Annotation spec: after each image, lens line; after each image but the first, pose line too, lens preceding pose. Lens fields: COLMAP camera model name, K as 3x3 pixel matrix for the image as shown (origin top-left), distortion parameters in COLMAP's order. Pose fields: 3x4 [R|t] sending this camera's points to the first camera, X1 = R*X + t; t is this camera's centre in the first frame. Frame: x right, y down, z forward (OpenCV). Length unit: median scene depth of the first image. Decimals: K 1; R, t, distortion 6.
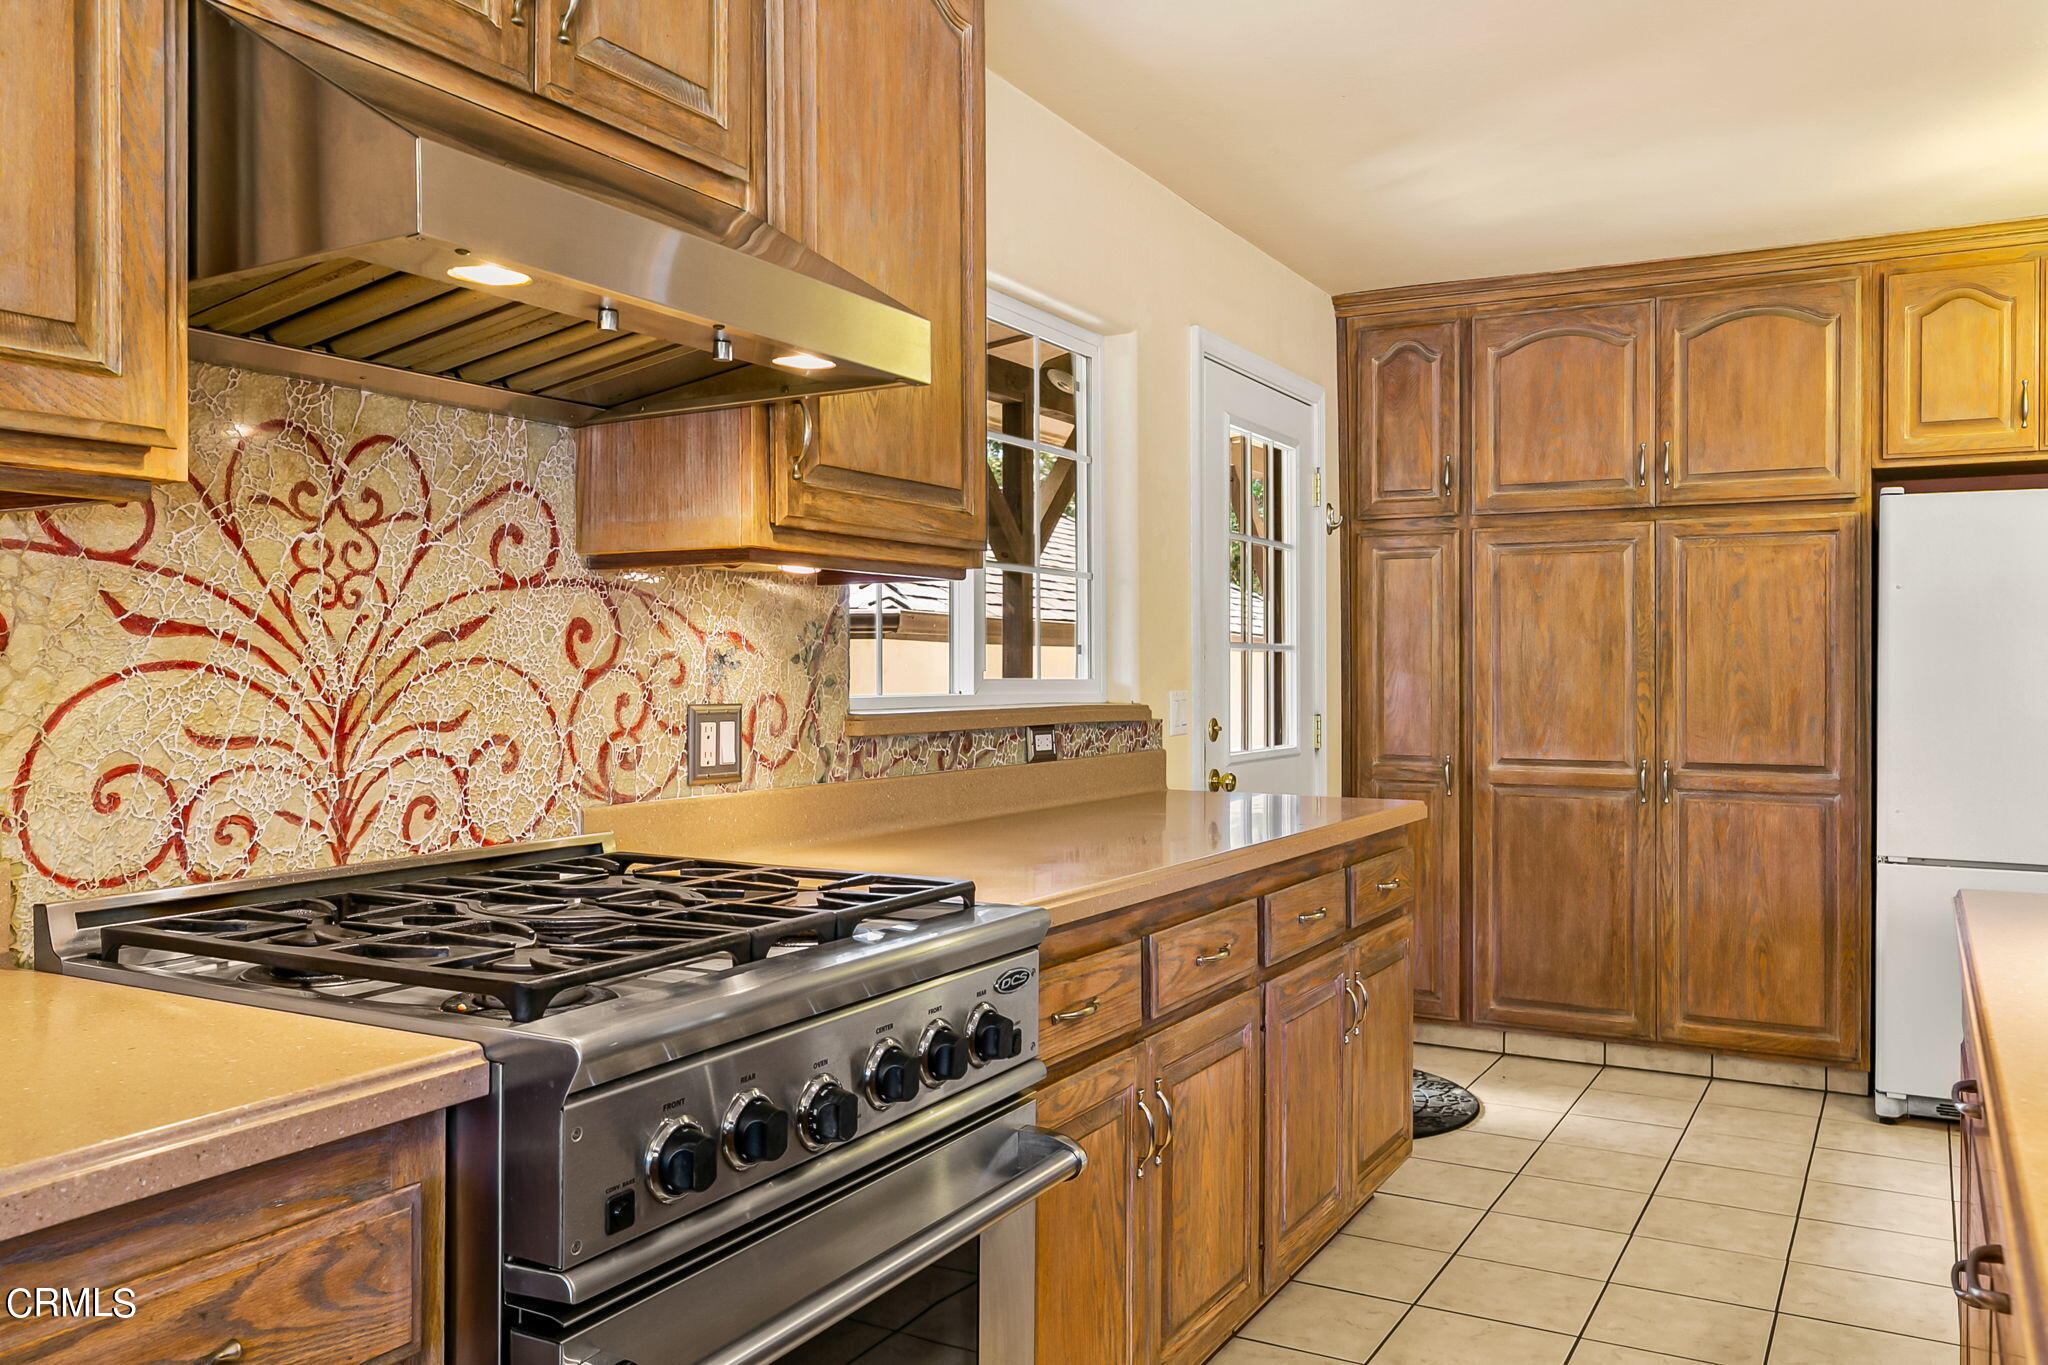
lens RADIAL K [[1578.4, 0, 1024.2], [0, 1578.4, 679.5], [0, 0, 1]] dist [-0.002595, 0.000777]
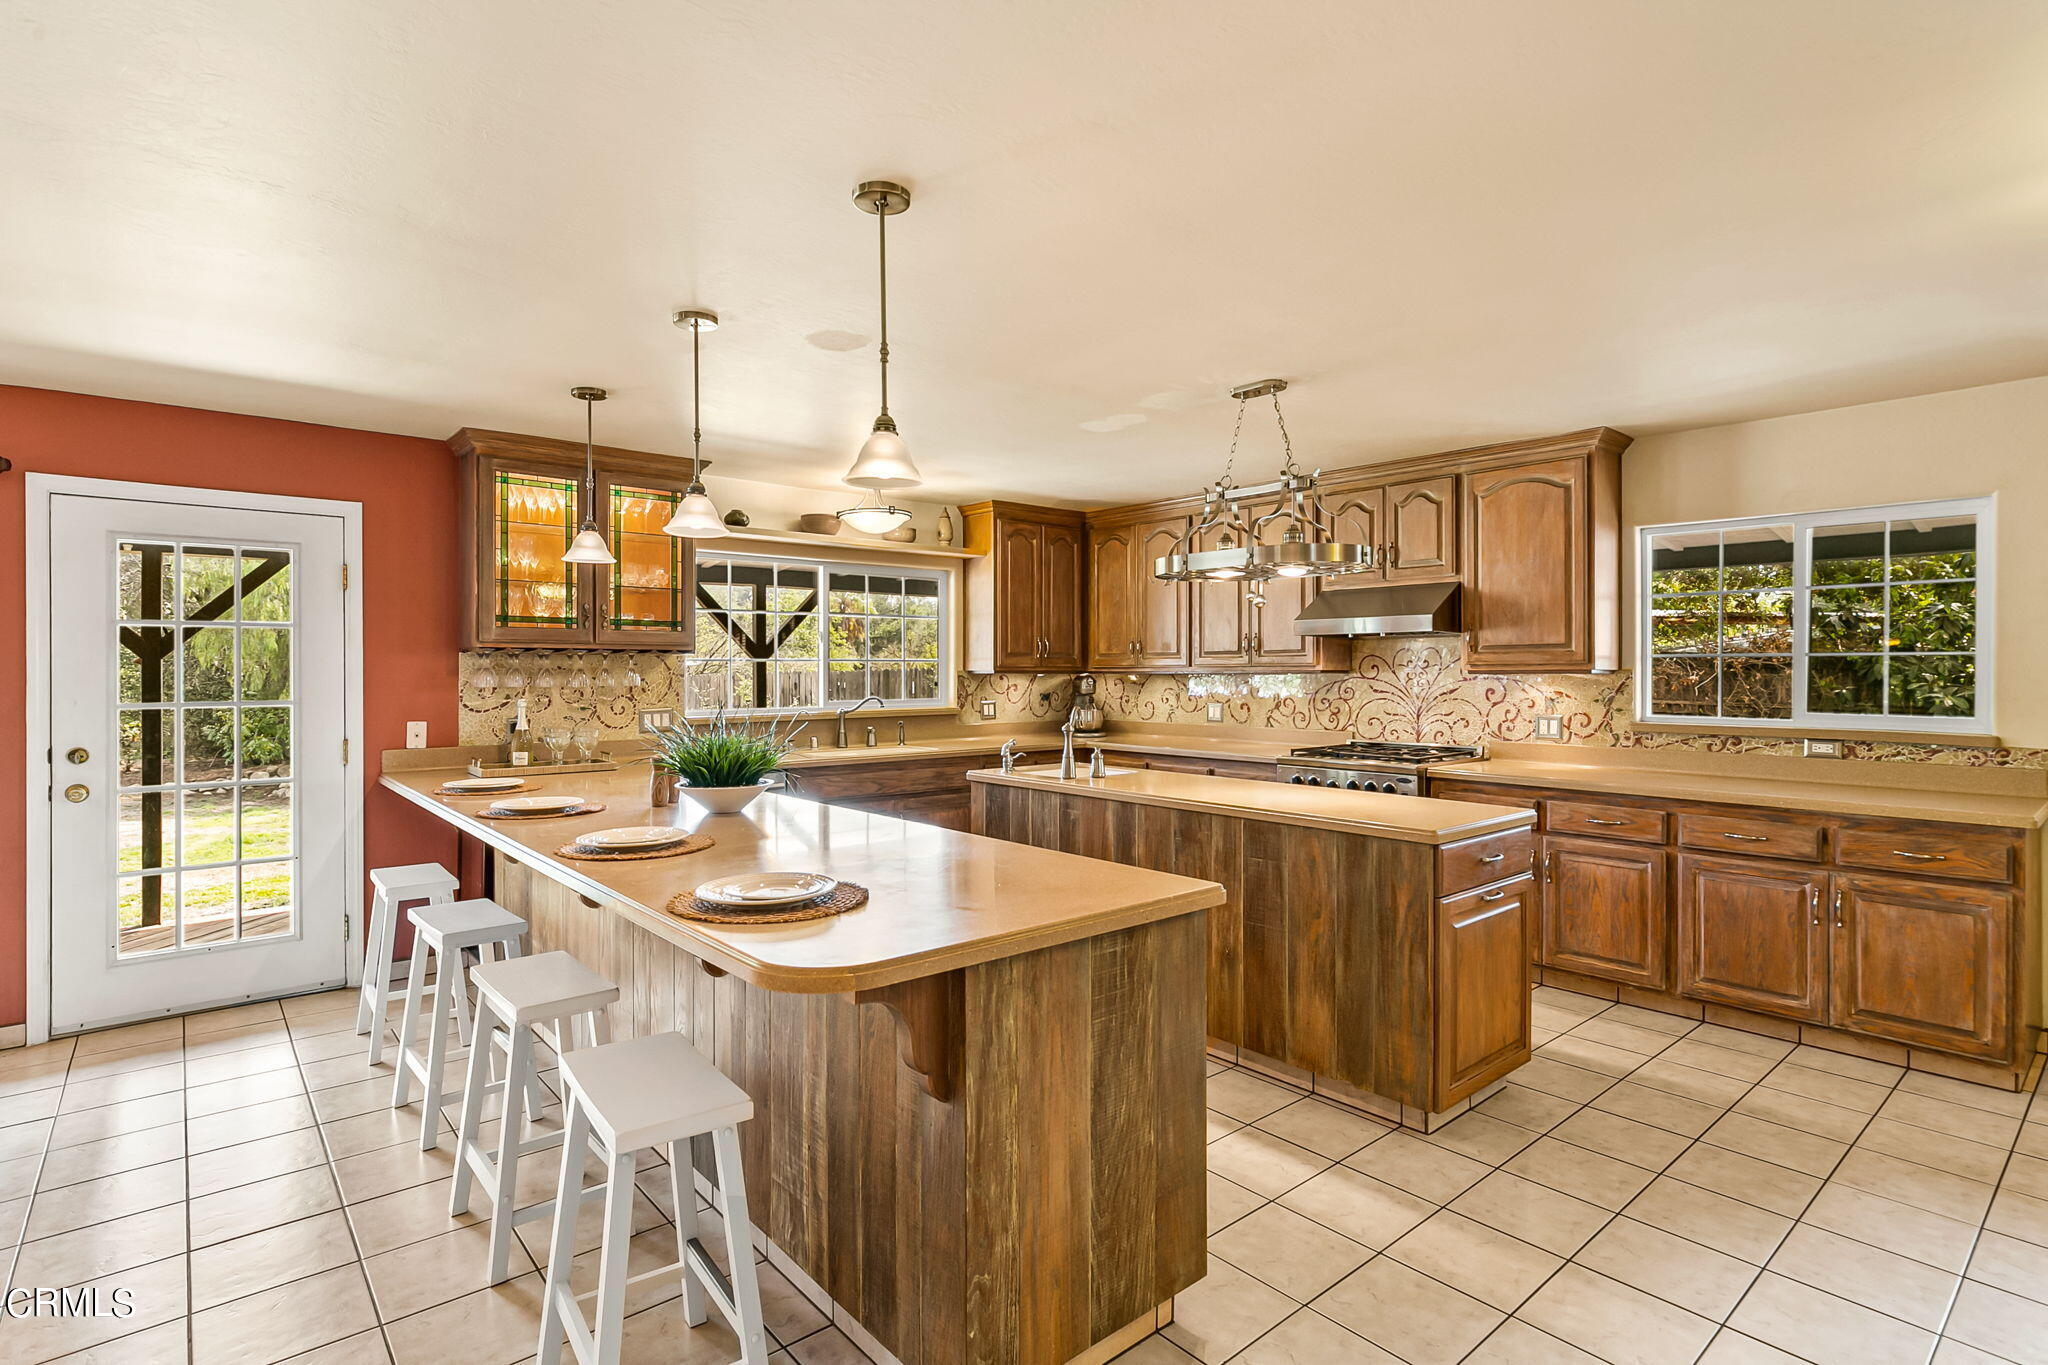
lens RADIAL K [[994.0, 0, 1024.1], [0, 994.0, 677.2], [0, 0, 1]] dist [0.000160, 0.000024]
pose [[-0.345369, 0.004984, -0.938454, 2.022073], [-0.005362, 0.999959, 0.007284, -0.067544], [0.938451, 0.007547, -0.345329, 0.707161]]
